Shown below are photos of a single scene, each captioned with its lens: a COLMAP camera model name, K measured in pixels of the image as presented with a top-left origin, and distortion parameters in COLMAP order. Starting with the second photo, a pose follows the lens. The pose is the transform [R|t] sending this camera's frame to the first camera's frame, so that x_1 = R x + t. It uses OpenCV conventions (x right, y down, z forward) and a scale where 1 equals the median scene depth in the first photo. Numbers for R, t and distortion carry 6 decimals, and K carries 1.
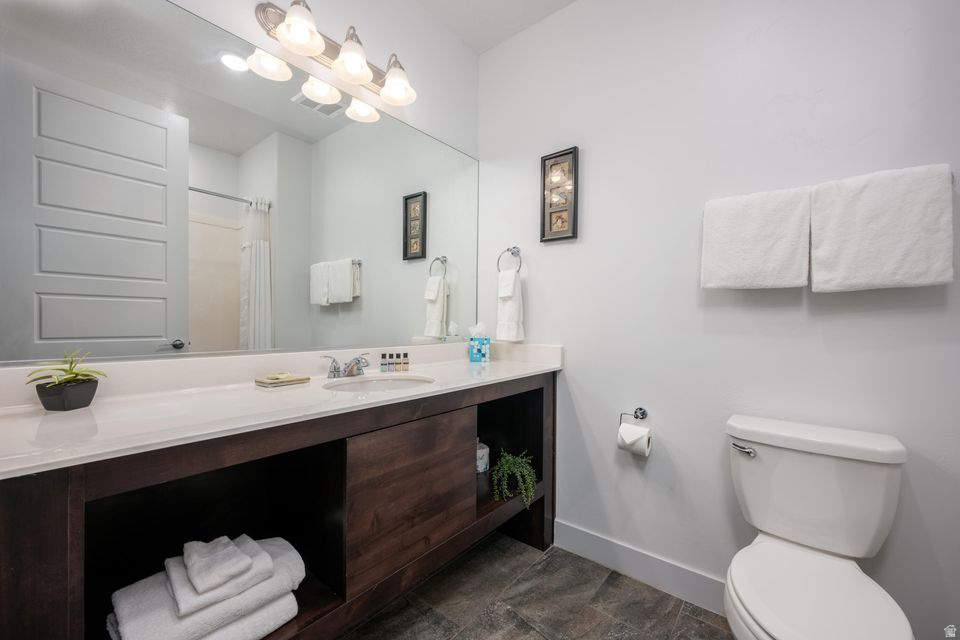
lens RADIAL K [[365.4, 0, 481.8], [0, 365.4, 319.4], [0, 0, 1]] dist [-0.002032, 0.000087]
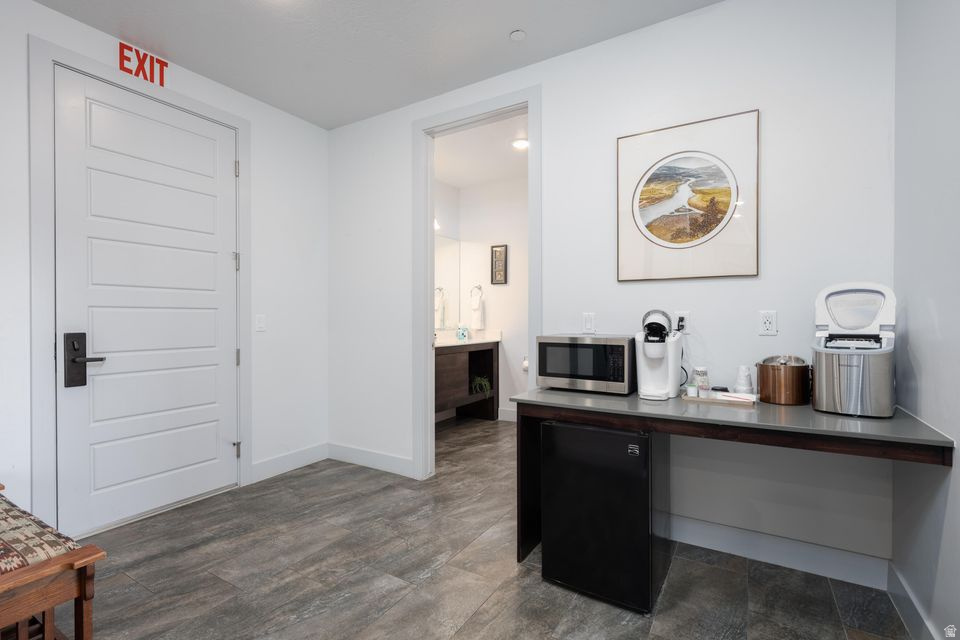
lens RADIAL K [[424.0, 0, 479.3], [0, 424.0, 317.8], [0, 0, 1]] dist [-0.003556, -0.001097]
pose [[0.989694, -0.008737, 0.142929, -0.286907], [0.009618, 0.999939, -0.005471, 0.005423], [-0.142872, 0.006789, 0.989718, -1.575441]]
